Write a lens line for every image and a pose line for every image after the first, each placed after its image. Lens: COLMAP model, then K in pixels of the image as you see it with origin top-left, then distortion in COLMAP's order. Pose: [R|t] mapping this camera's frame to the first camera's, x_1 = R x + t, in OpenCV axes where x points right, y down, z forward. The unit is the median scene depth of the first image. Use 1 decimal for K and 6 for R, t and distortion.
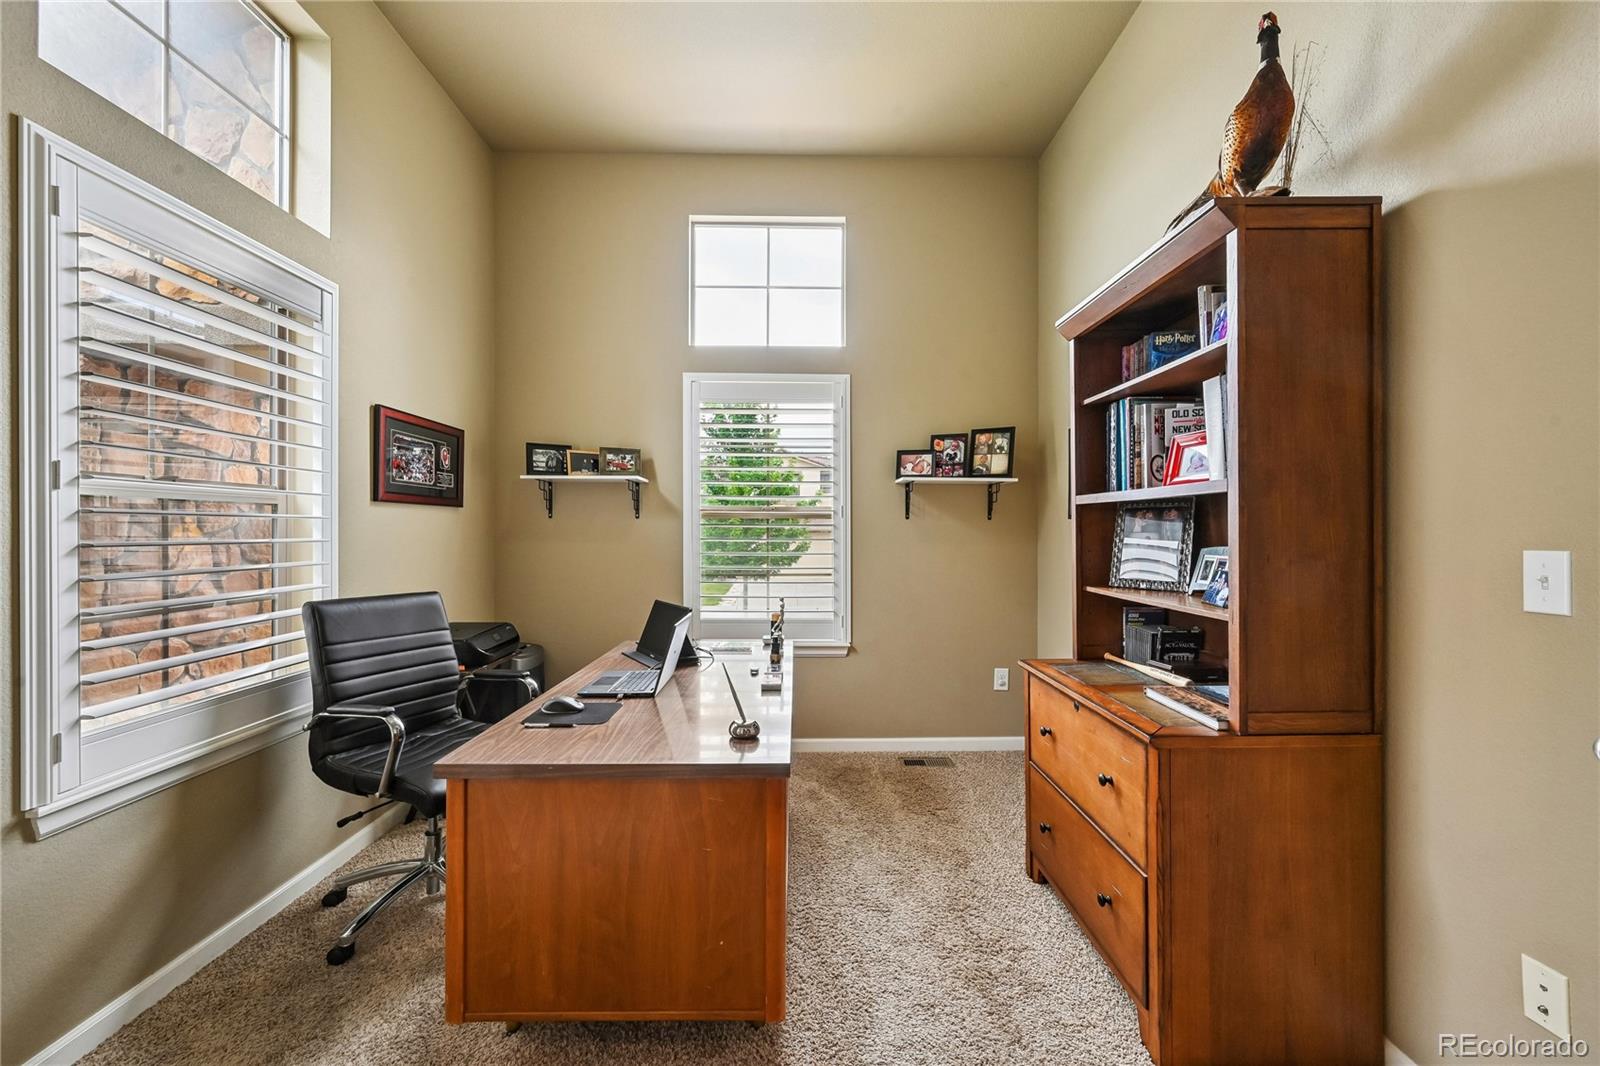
lens RADIAL K [[635.9, 0, 801.2], [0, 635.9, 530.5], [0, 0, 1]] dist [-0.003422, -0.000206]
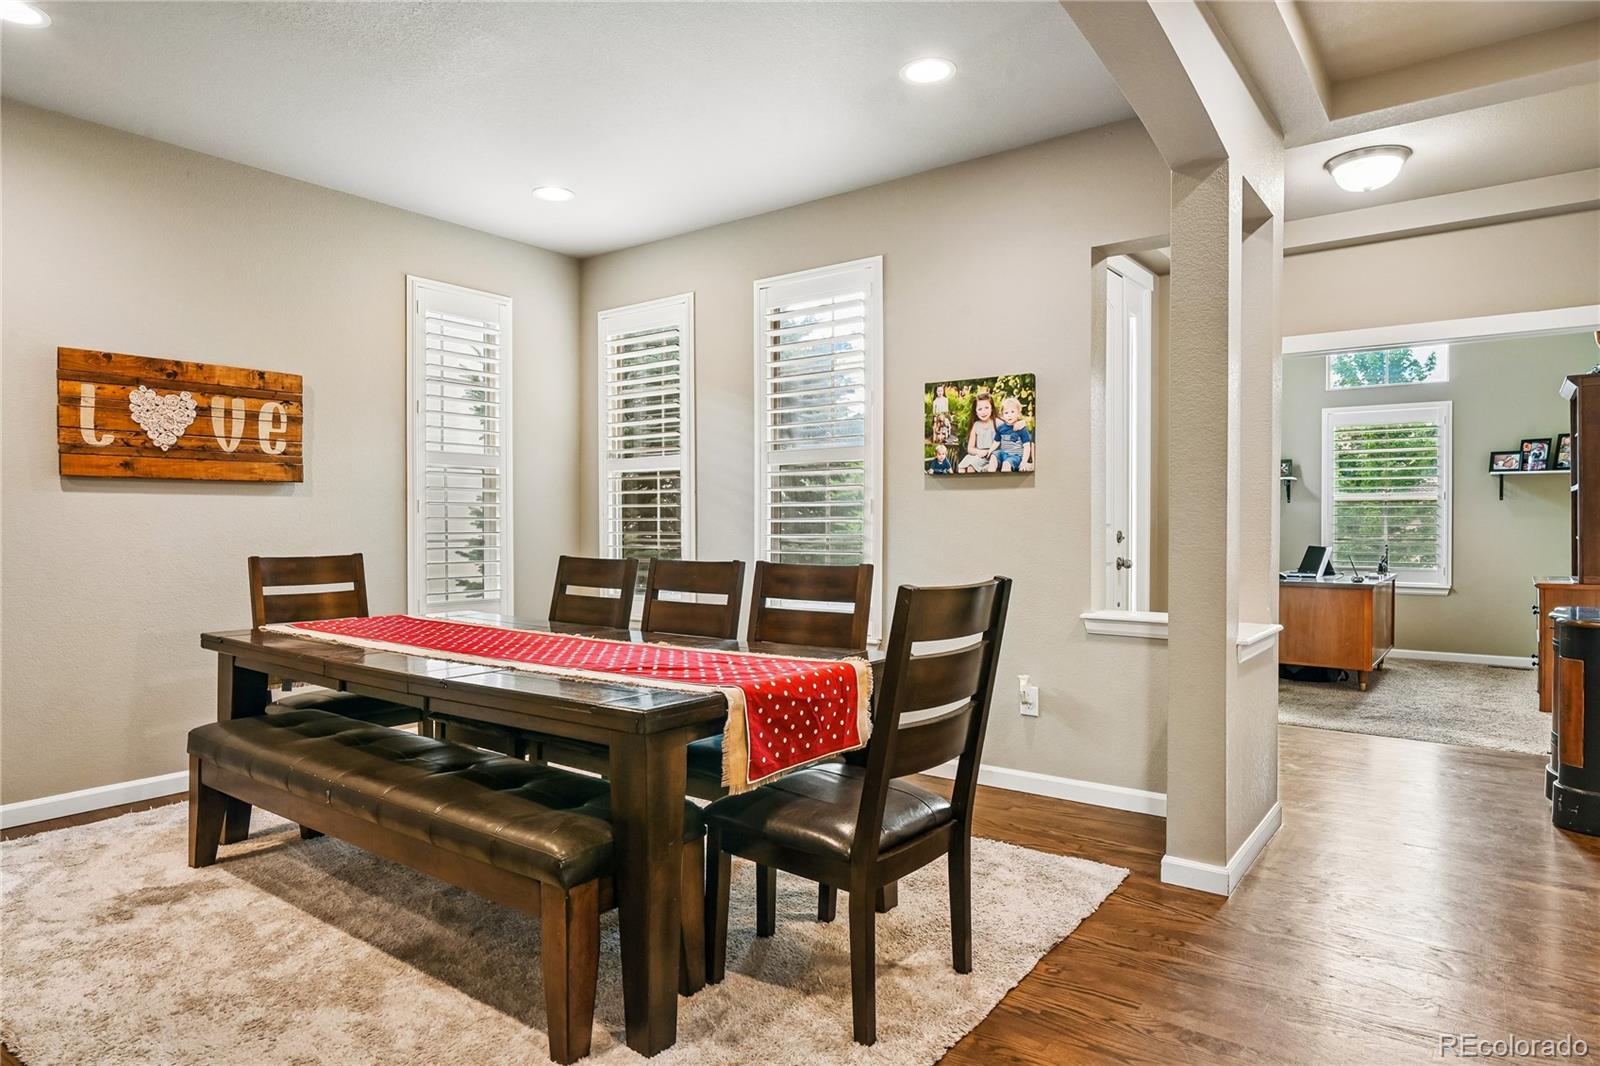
lens RADIAL K [[958.9, 0, 792.1], [0, 958.9, 532.7], [0, 0, 1]] dist [-0.005812, 0.003137]
pose [[0.792808, 0.004978, -0.609452, 0.219184], [0.002444, 0.999933, 0.011348, 0.026934], [0.609467, -0.010486, 0.792742, -1.672326]]
